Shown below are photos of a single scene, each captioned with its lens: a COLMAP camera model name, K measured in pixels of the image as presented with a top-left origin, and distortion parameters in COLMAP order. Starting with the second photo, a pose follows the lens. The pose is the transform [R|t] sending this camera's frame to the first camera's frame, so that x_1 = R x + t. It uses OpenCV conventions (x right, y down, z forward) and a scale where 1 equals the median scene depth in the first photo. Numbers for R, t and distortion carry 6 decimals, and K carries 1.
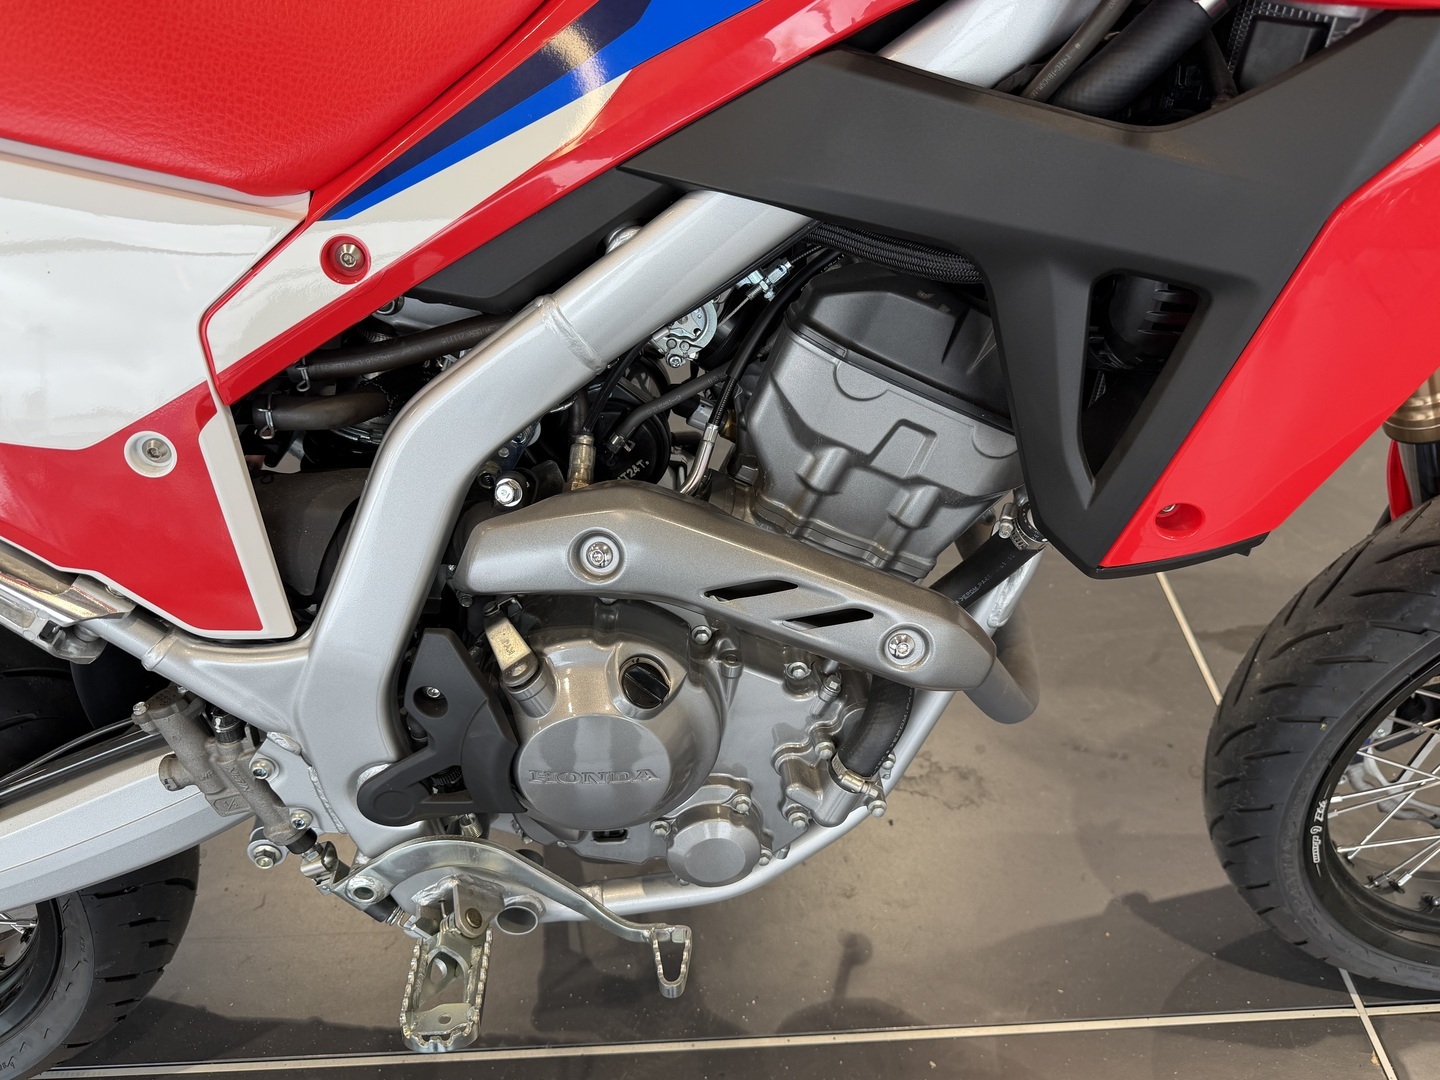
lens RADIAL K [[1064.2, 0, 720.0], [0, 1064.2, 540.0], [0, 0, 1]] dist [0.122103, -0.263859]
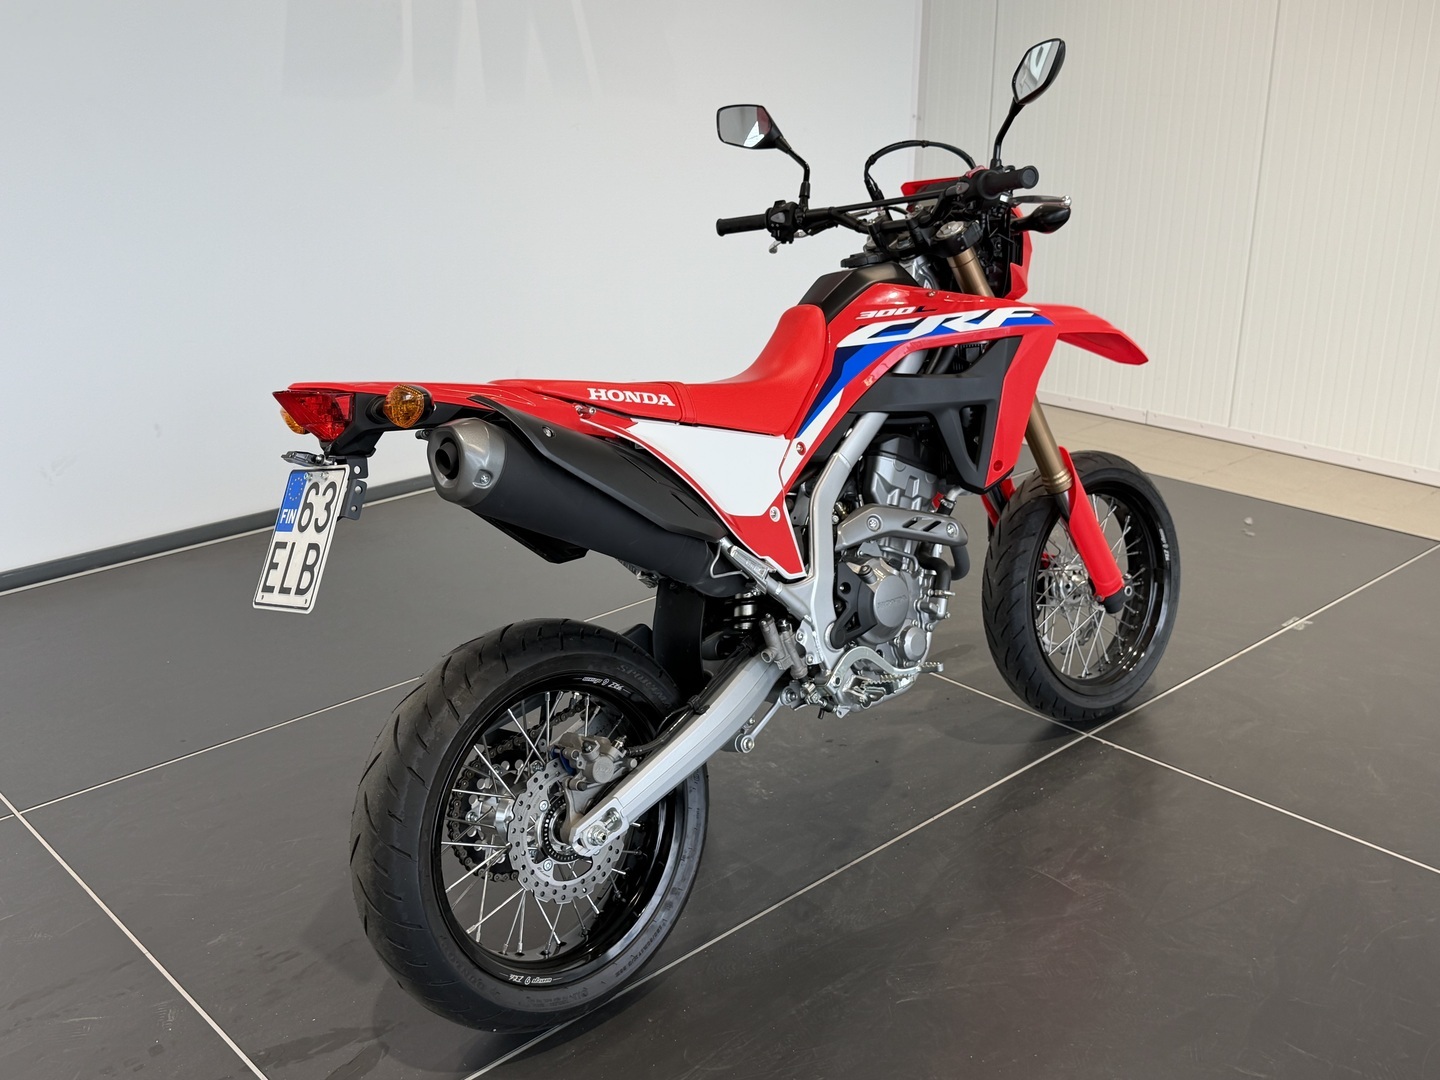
lens RADIAL K [[1482.0, 0, 720.0], [0, 1482.0, 540.0], [0, 0, 1]] dist [0.010453, 0.739062]
pose [[0.764877, -0.220201, 0.605371, -3.327367], [0.458219, 0.846506, -0.271040, 1.104378], [-0.452767, 0.484705, 0.748374, -2.193030]]
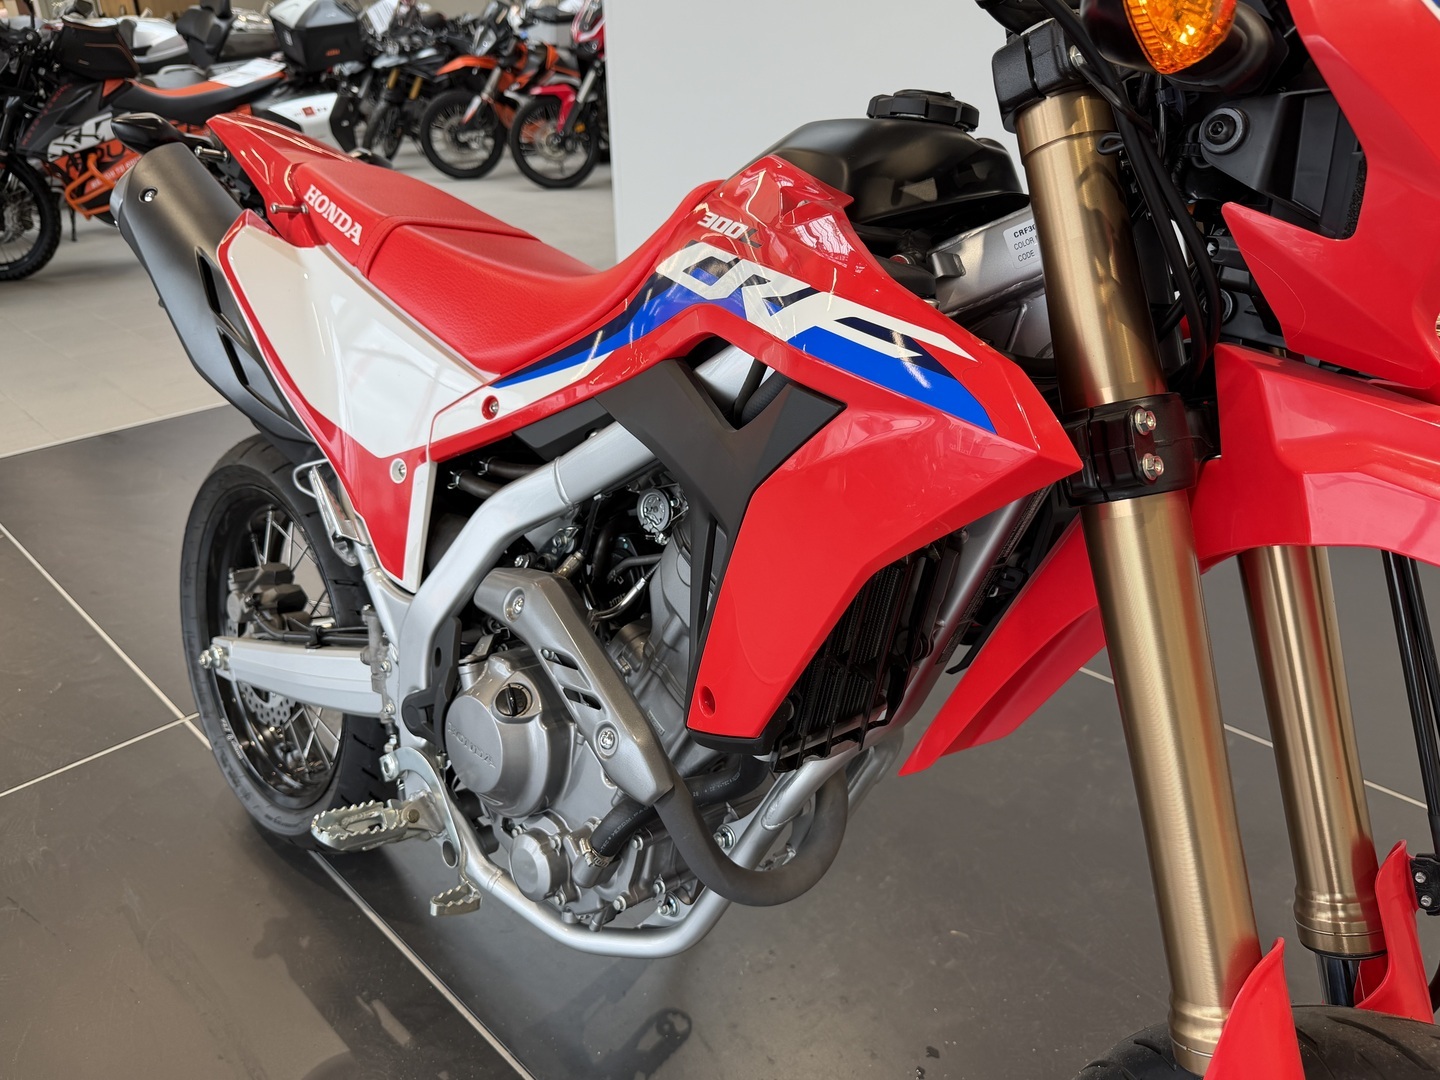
lens RADIAL K [[1064.2, 0, 720.0], [0, 1064.2, 540.0], [0, 0, 1]] dist [0.122103, -0.263859]
pose [[0.672526, 0.310305, -0.671878, 1.242981], [-0.508259, 0.853554, -0.114538, -0.044505], [0.537942, 0.418518, 0.731752, -0.087737]]
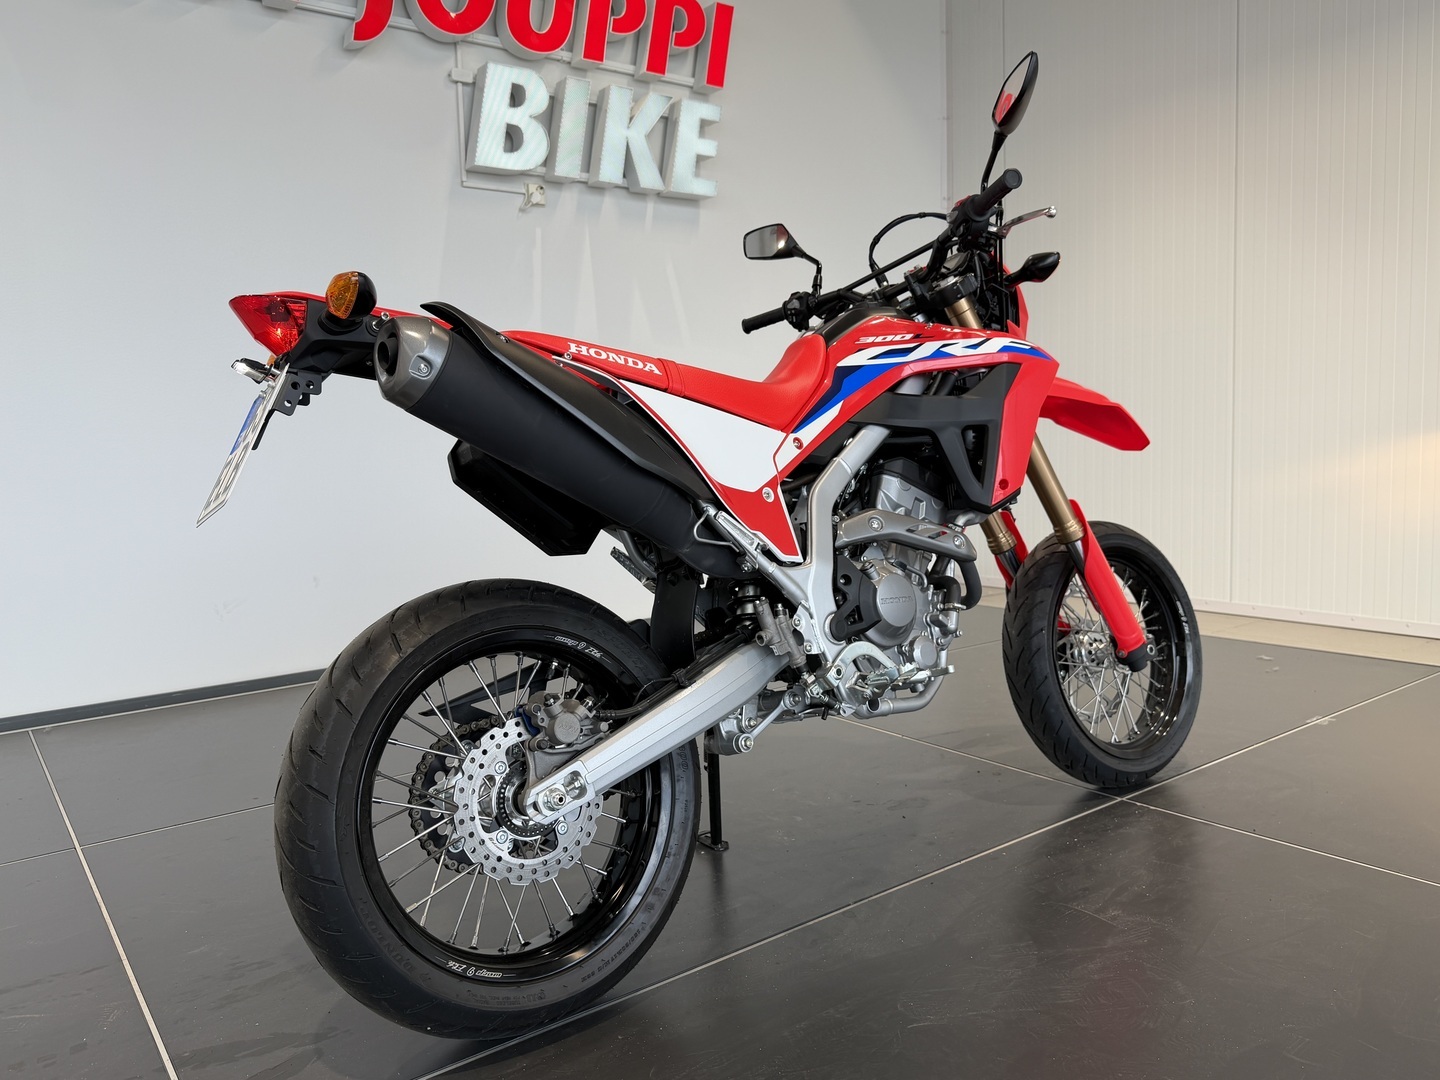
lens RADIAL K [[1064.2, 0, 720.0], [0, 1064.2, 540.0], [0, 0, 1]] dist [0.122103, -0.263859]
pose [[0.825610, -0.079648, 0.558592, -2.399251], [0.421249, 0.745647, -0.516295, 1.577796], [-0.375391, 0.661564, 0.649165, -0.903137]]
